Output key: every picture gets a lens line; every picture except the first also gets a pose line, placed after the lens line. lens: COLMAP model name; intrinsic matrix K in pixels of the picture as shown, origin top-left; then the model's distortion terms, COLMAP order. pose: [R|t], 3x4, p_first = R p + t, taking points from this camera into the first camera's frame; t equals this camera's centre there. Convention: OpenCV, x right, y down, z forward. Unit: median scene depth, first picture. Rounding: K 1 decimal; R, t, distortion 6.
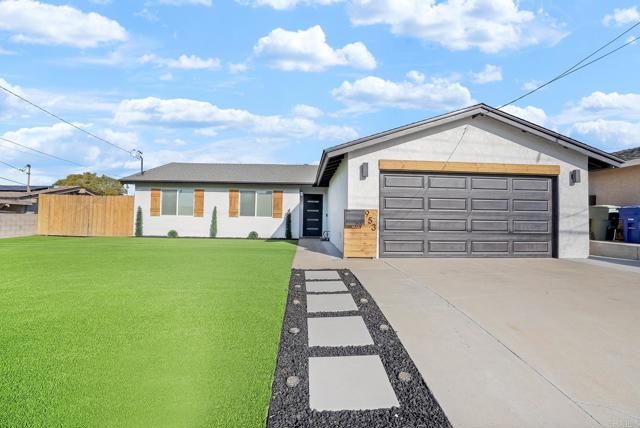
lens RADIAL K [[299.6, 0, 320.0], [0, 299.6, 213.8], [0, 0, 1]] dist [-0.031526, 0.002726]
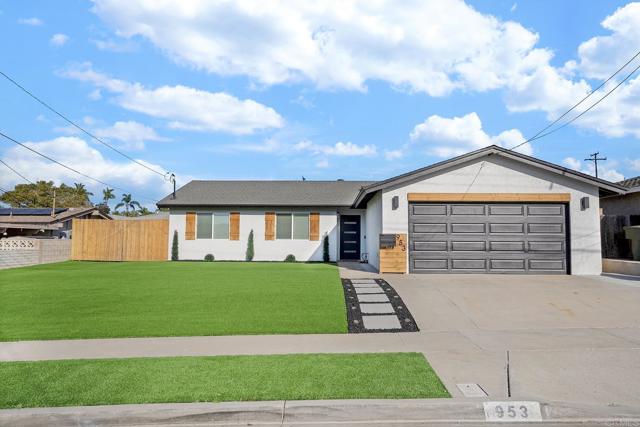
lens RADIAL K [[450.0, 0, 306.2], [0, 450.0, 218.8], [0, 0, 1]] dist [0.013232, 0.001084]
pose [[0.994372, -0.014123, -0.105004, -0.023876], [0.010908, 0.999456, -0.031128, -0.021347], [0.105386, 0.029807, 0.993985, -0.849360]]
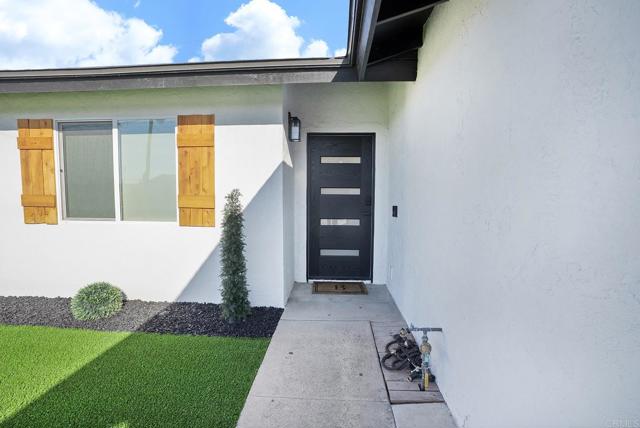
lens RADIAL K [[299.6, 0, 320.4], [0, 299.6, 211.9], [0, 0, 1]] dist [-0.031526, 0.002726]
pose [[0.993320, -0.003722, -0.115336, -0.019179], [0.014882, 0.995265, 0.096048, -0.037062], [0.114433, -0.097123, 0.988672, 1.400177]]
